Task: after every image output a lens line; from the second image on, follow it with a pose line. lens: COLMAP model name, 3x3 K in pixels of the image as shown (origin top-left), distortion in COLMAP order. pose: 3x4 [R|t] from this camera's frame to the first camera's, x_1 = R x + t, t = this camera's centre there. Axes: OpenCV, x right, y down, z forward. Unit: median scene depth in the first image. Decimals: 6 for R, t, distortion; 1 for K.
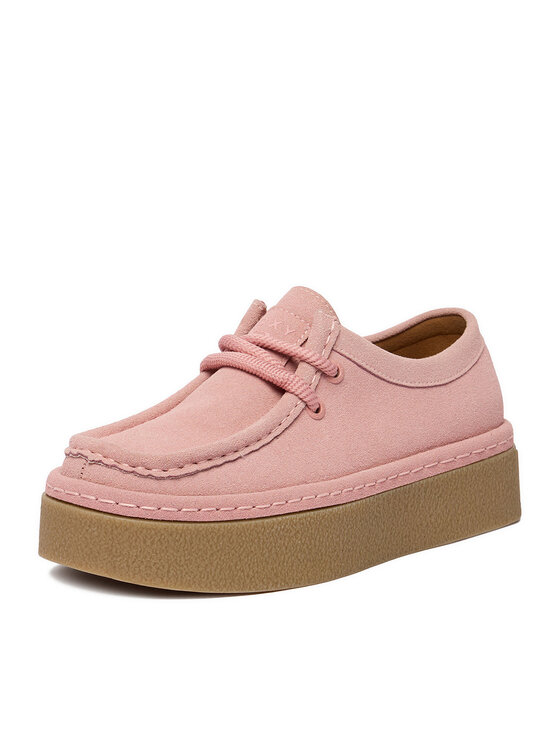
lens RADIAL K [[2152.3, 0, 280.1], [0, 2152.3, 373.3], [0, 0, 1]] dist [0.022625, 0.000000]
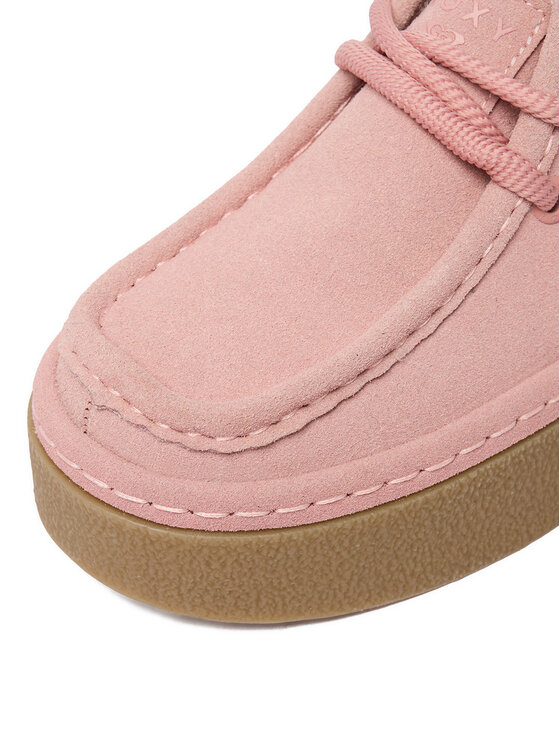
lens RADIAL K [[2106.9, 0, 279.6], [0, 2106.9, 372.9], [0, 0, 1]] dist [-0.190832, 0.000000]
pose [[0.992434, 0.019247, -0.121265, 0.014790], [0.037542, 0.892772, 0.448943, -0.188985], [0.116903, -0.450098, 0.885294, 0.571214]]
